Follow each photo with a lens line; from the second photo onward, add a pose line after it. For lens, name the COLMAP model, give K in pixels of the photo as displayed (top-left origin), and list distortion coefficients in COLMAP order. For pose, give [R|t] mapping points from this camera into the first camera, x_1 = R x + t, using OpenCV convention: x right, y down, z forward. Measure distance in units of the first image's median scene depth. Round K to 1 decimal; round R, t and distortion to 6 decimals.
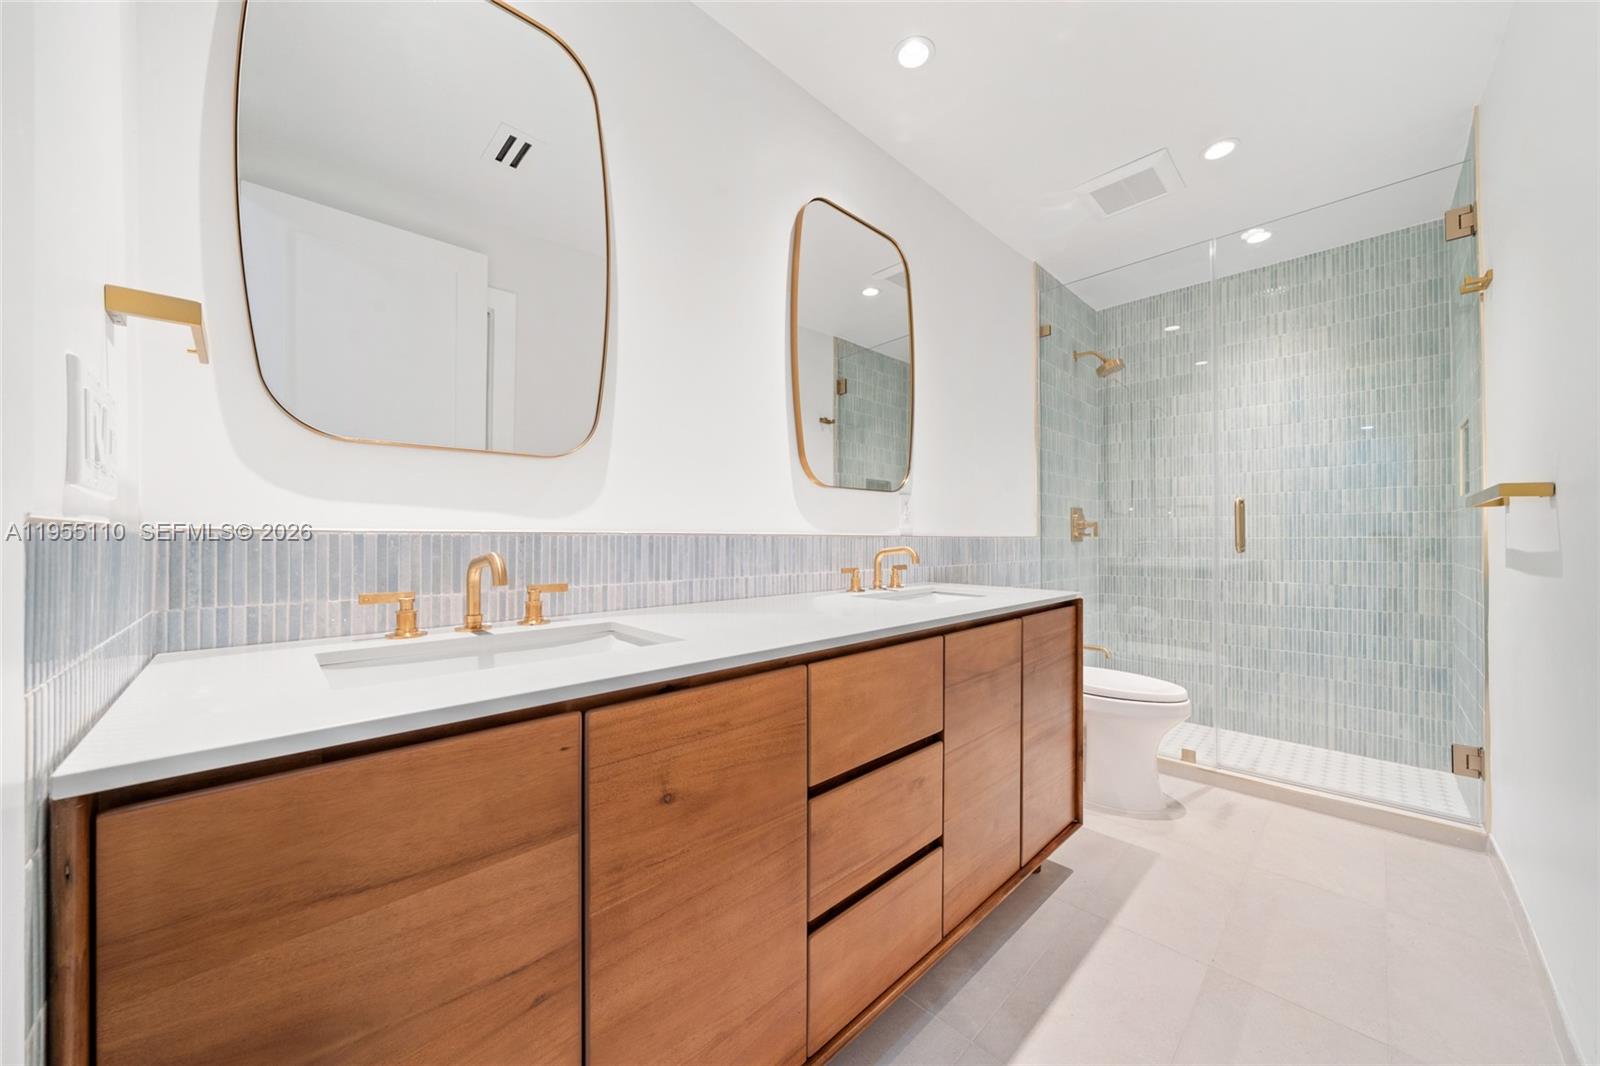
lens RADIAL K [[549.8, 0, 790.9], [0, 549.8, 528.8], [0, 0, 1]] dist [-0.002904, -0.000153]
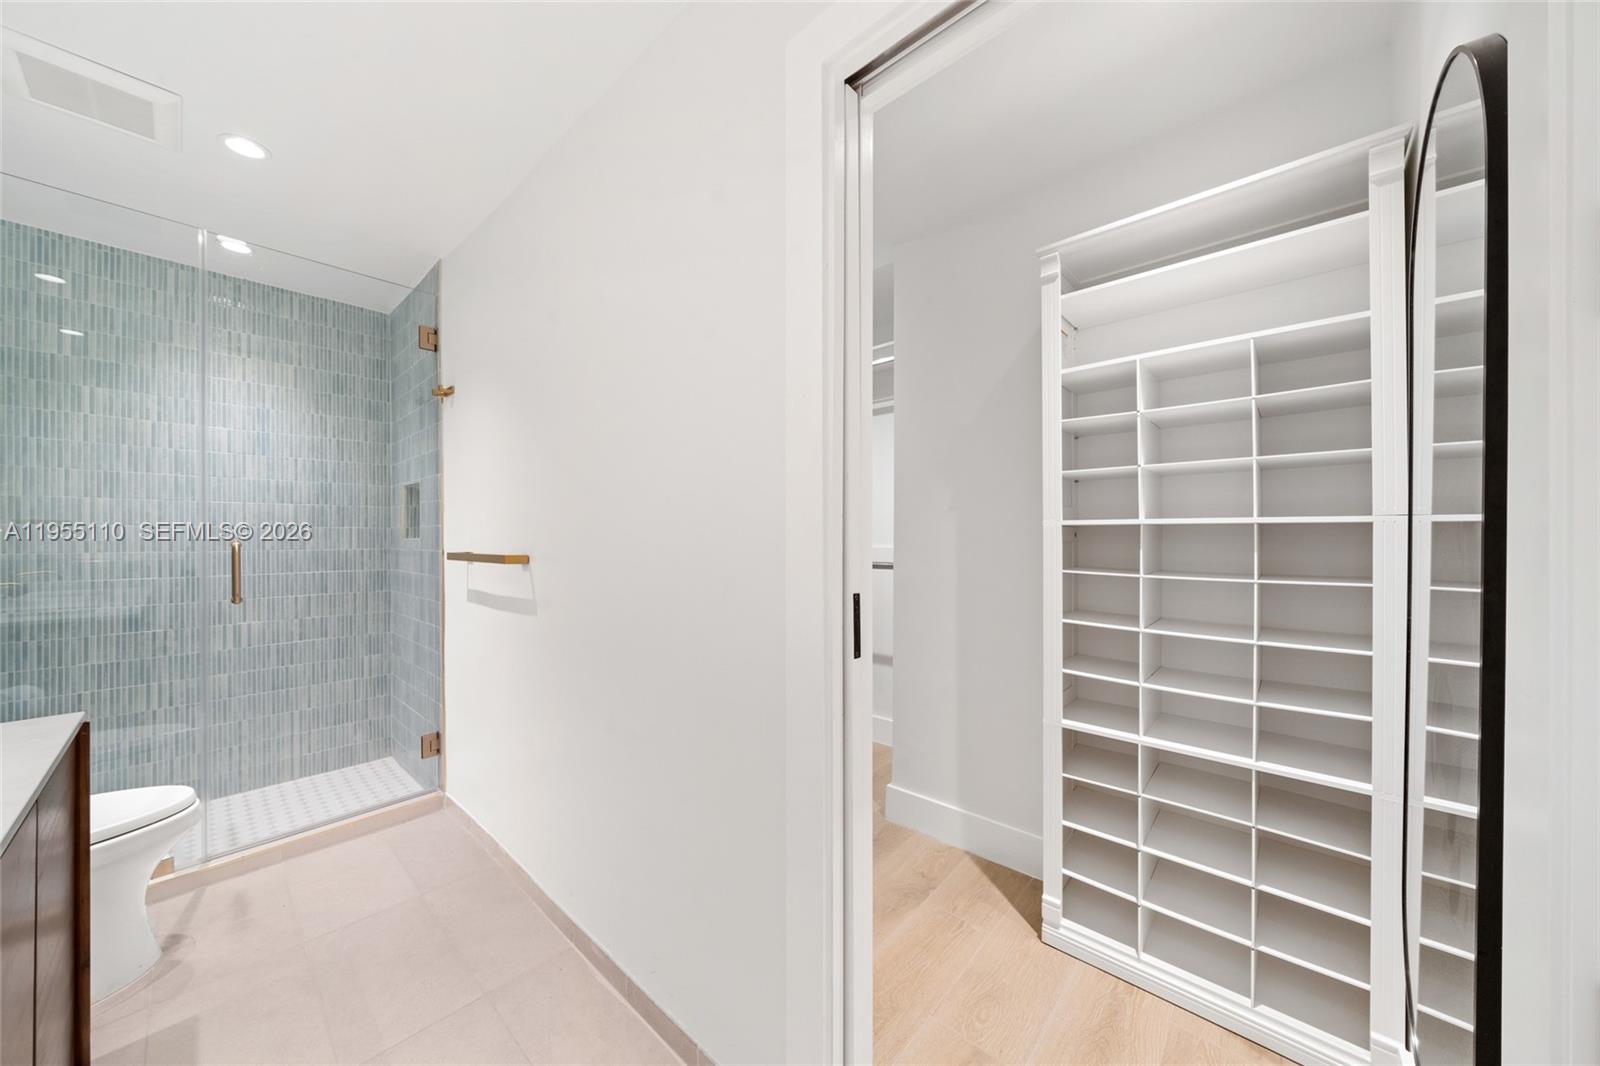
lens RADIAL K [[549.8, 0, 791.6], [0, 549.8, 536.6], [0, 0, 1]] dist [-0.002904, -0.000153]
pose [[-0.060661, -0.003253, 0.998153, -0.101667], [-0.005203, 0.999982, 0.002943, -0.063094], [-0.998145, -0.005014, -0.060677, 0.140659]]
